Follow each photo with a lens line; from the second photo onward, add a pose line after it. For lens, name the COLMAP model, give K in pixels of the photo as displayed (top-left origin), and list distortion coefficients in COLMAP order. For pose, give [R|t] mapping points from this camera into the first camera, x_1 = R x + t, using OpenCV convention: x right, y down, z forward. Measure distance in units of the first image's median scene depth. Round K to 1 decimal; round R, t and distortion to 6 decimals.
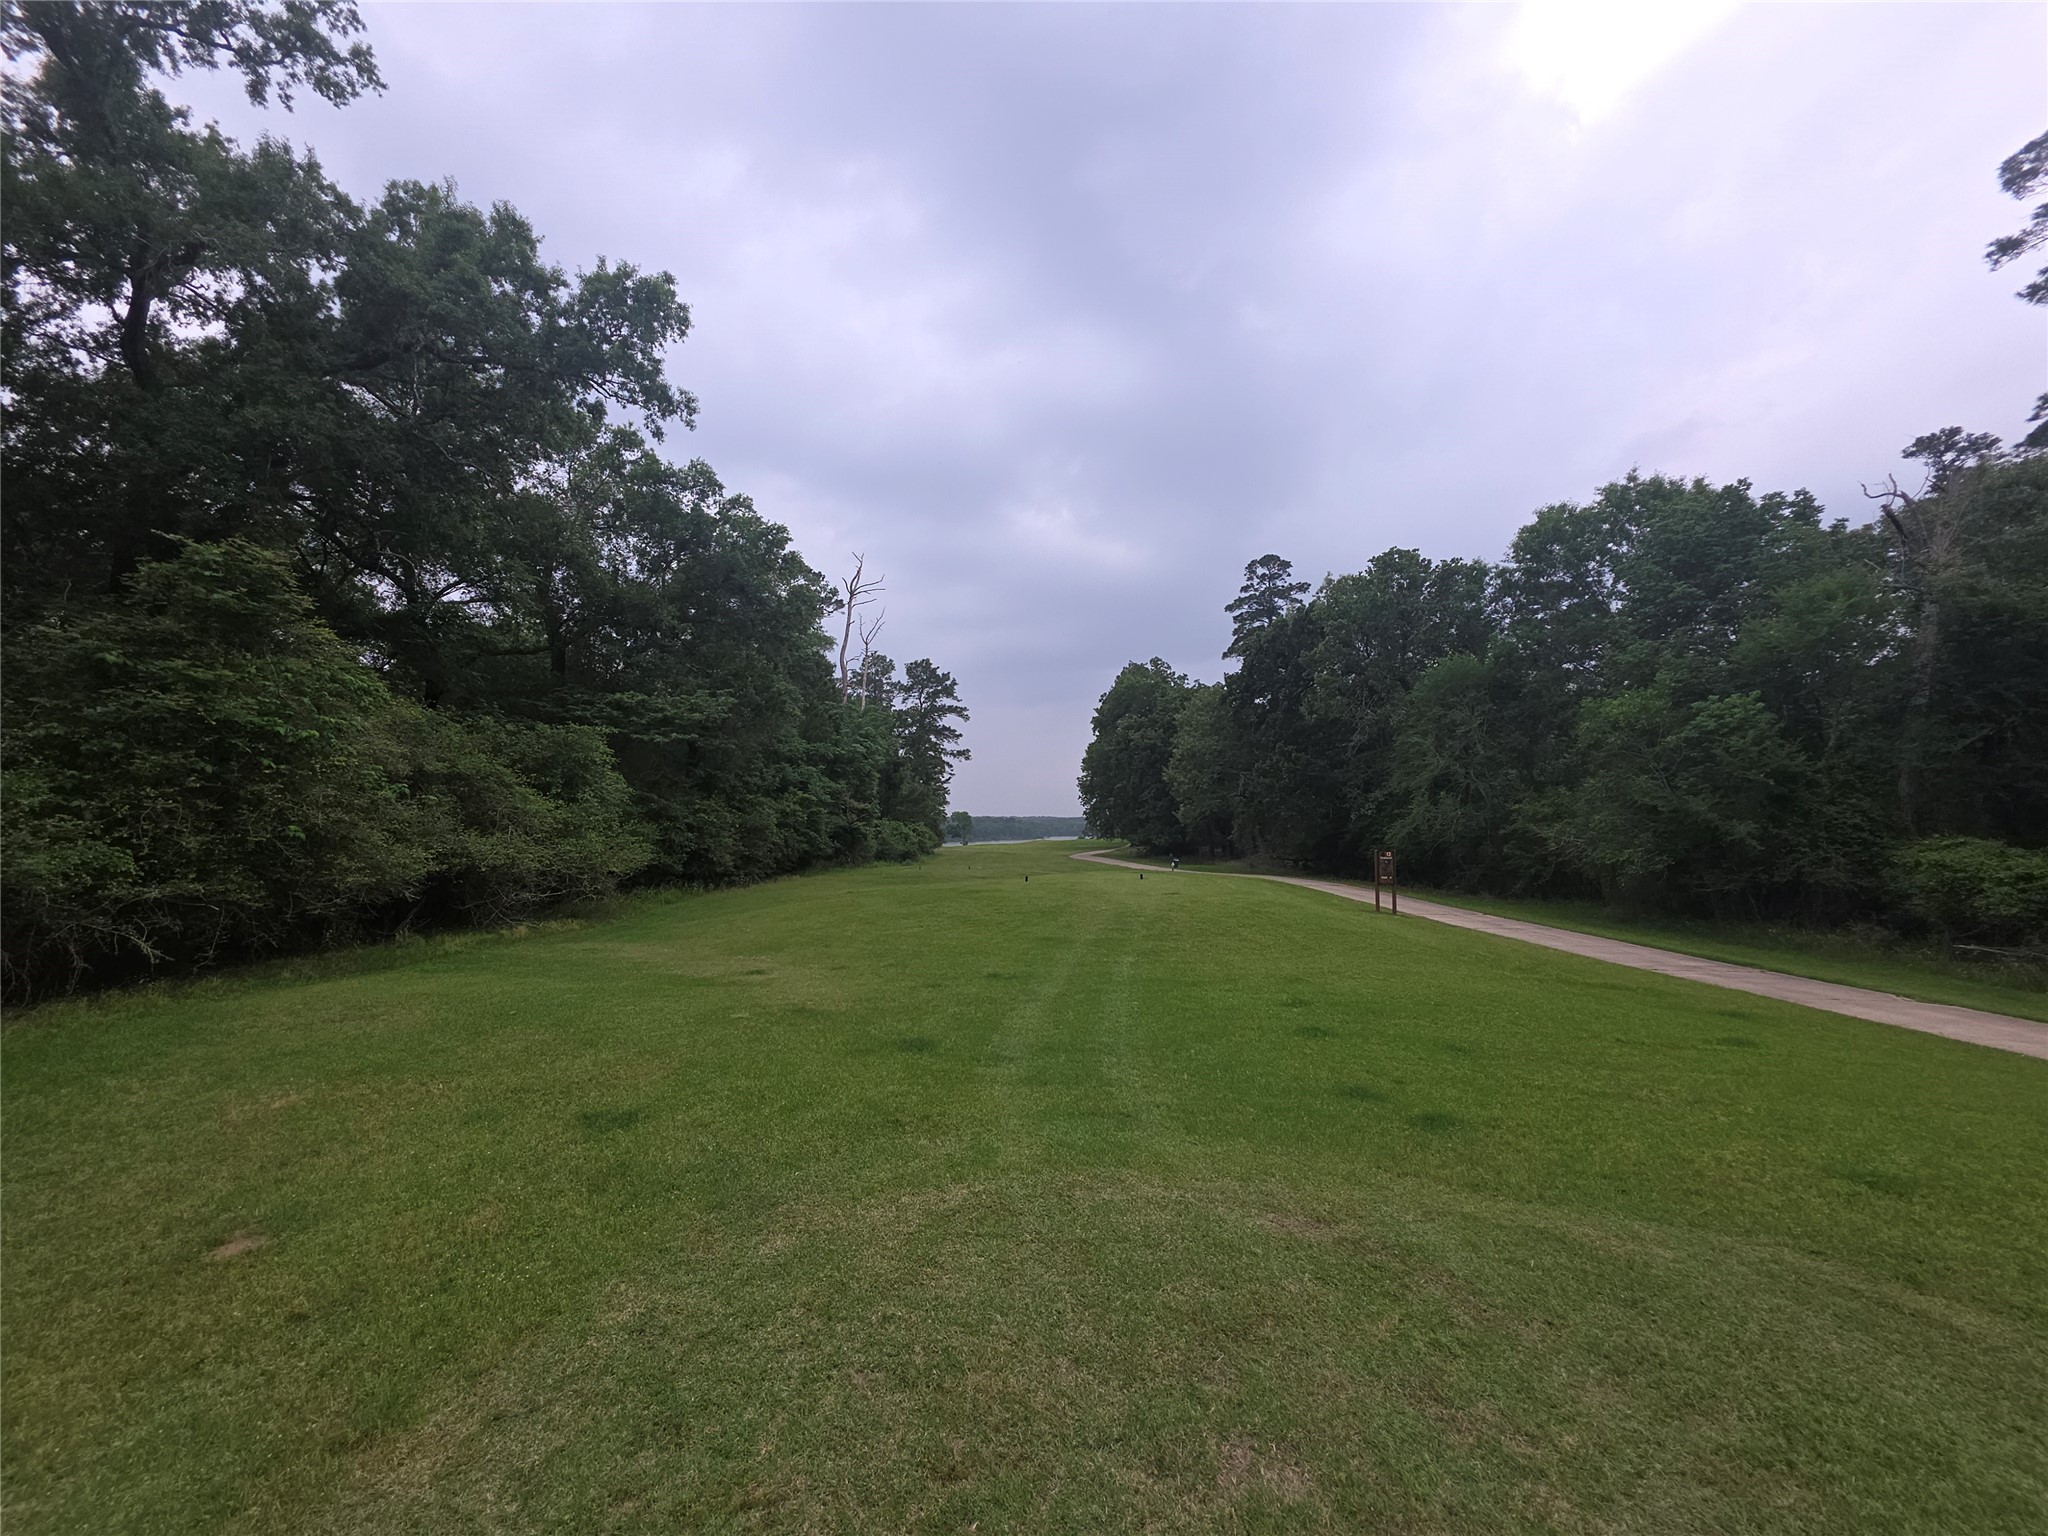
lens RADIAL K [[810.0, 0, 1026.8], [0, 810.0, 756.8], [0, 0, 1]] dist [0.003815, 0.000440]
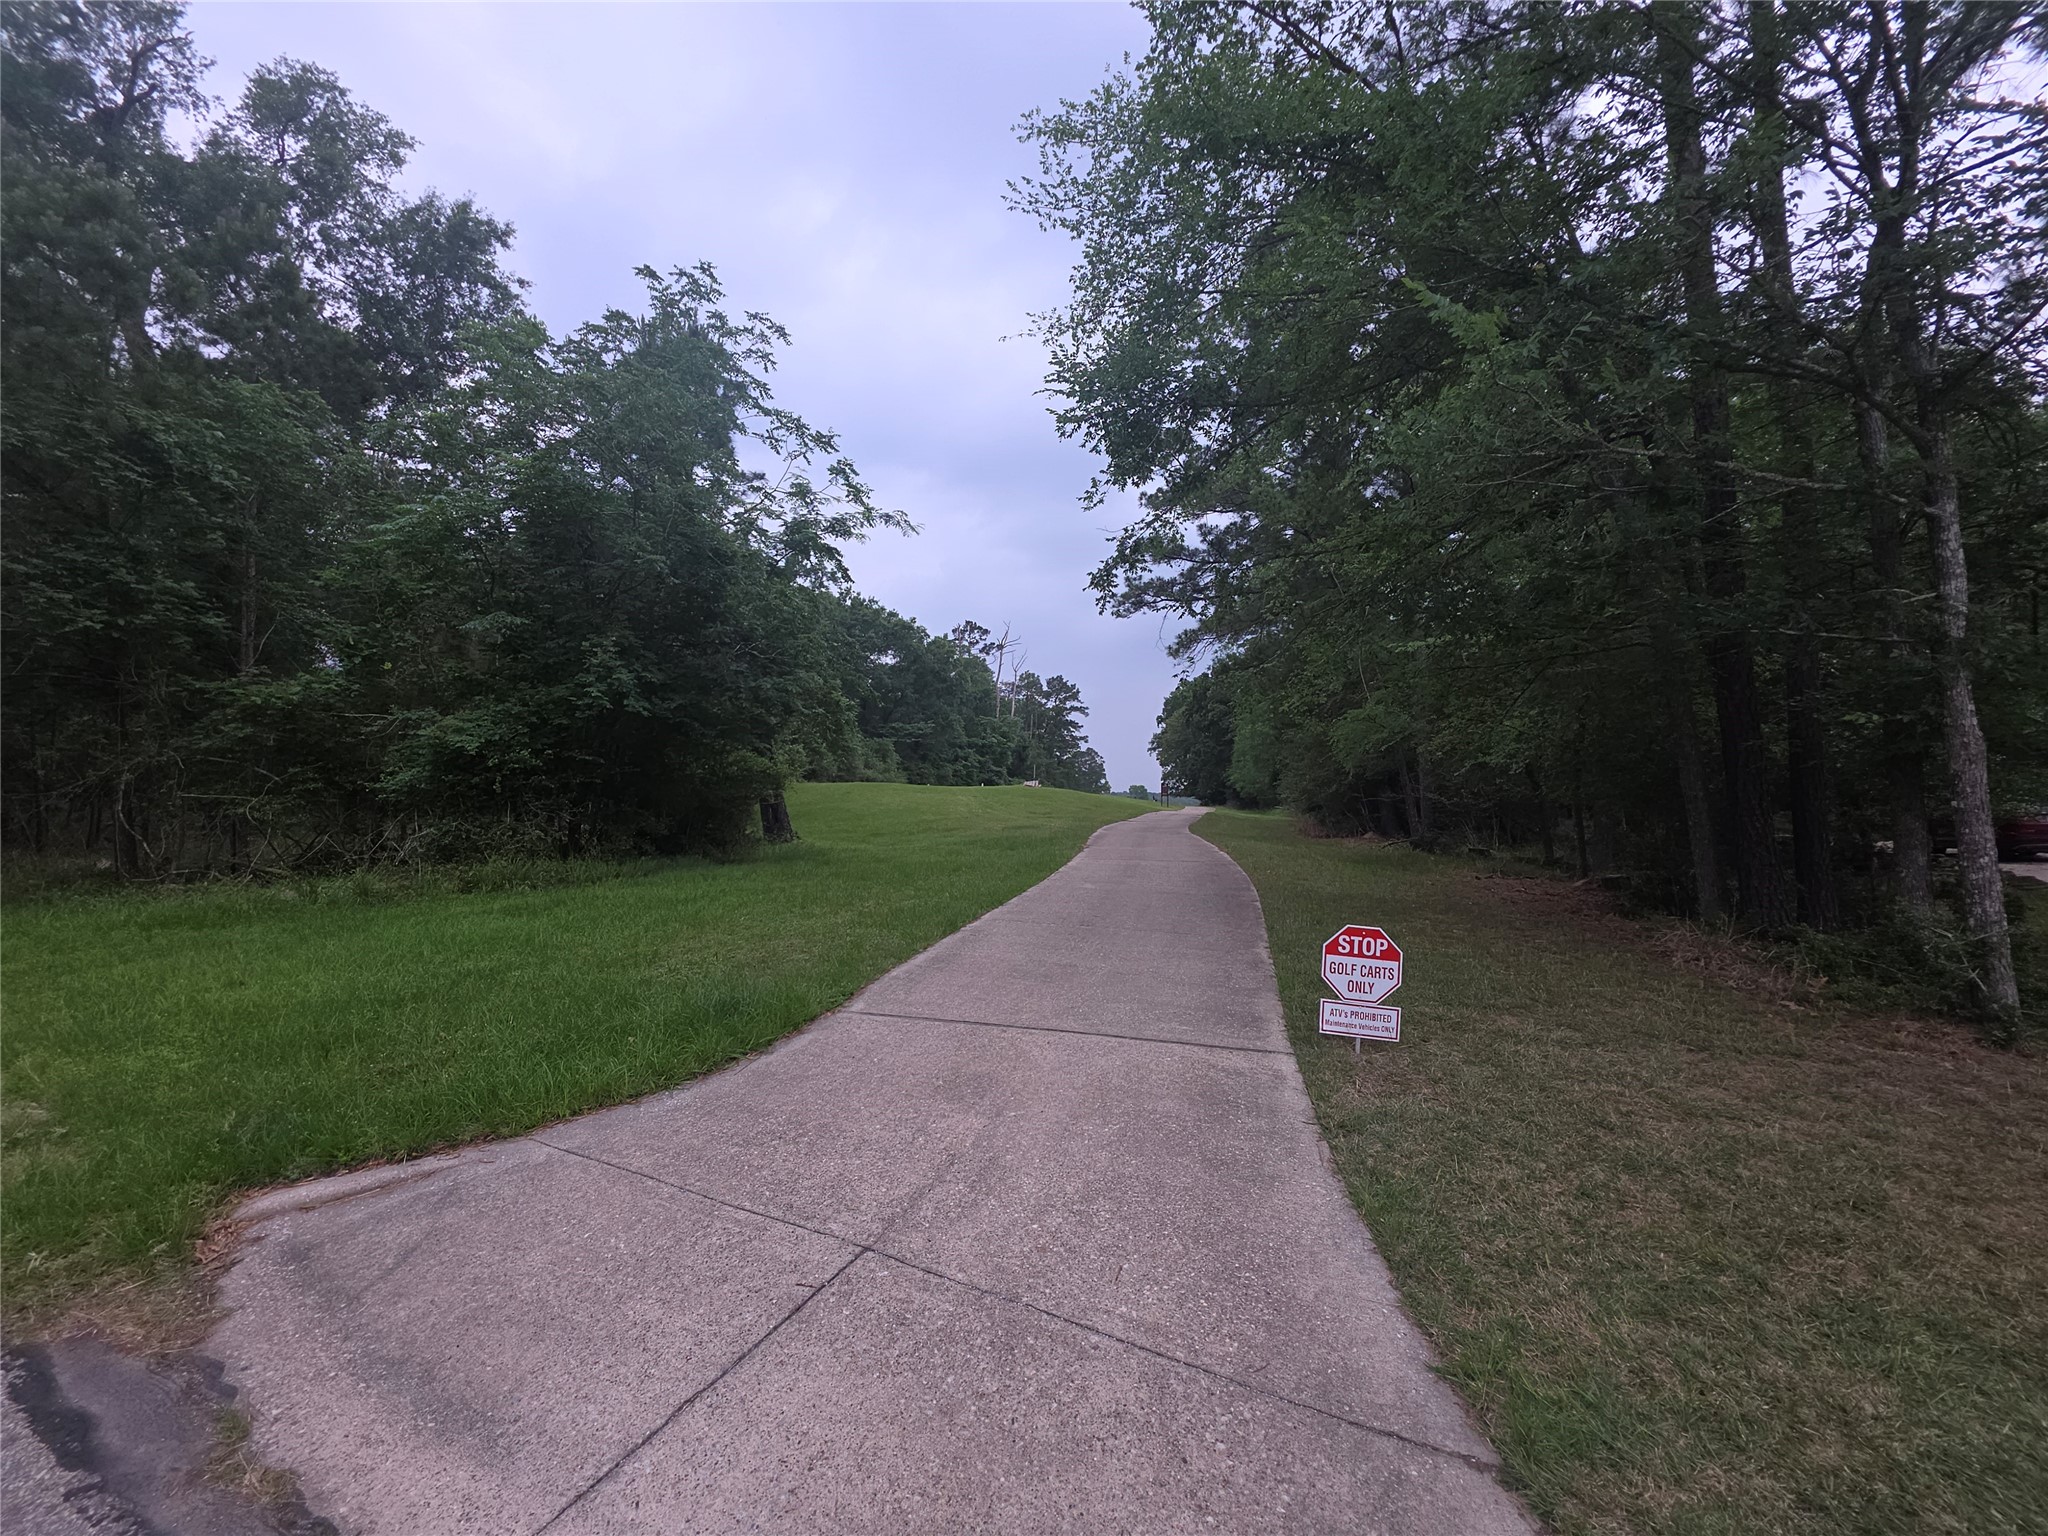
lens RADIAL K [[810.0, 0, 1024.6], [0, 810.0, 759.7], [0, 0, 1]] dist [0.003815, 0.000440]
pose [[0.969102, 0.000019, -0.246659, 0.234089], [0.007785, 0.999500, 0.030661, -0.014868], [0.246537, -0.031633, 0.968617, -0.602090]]
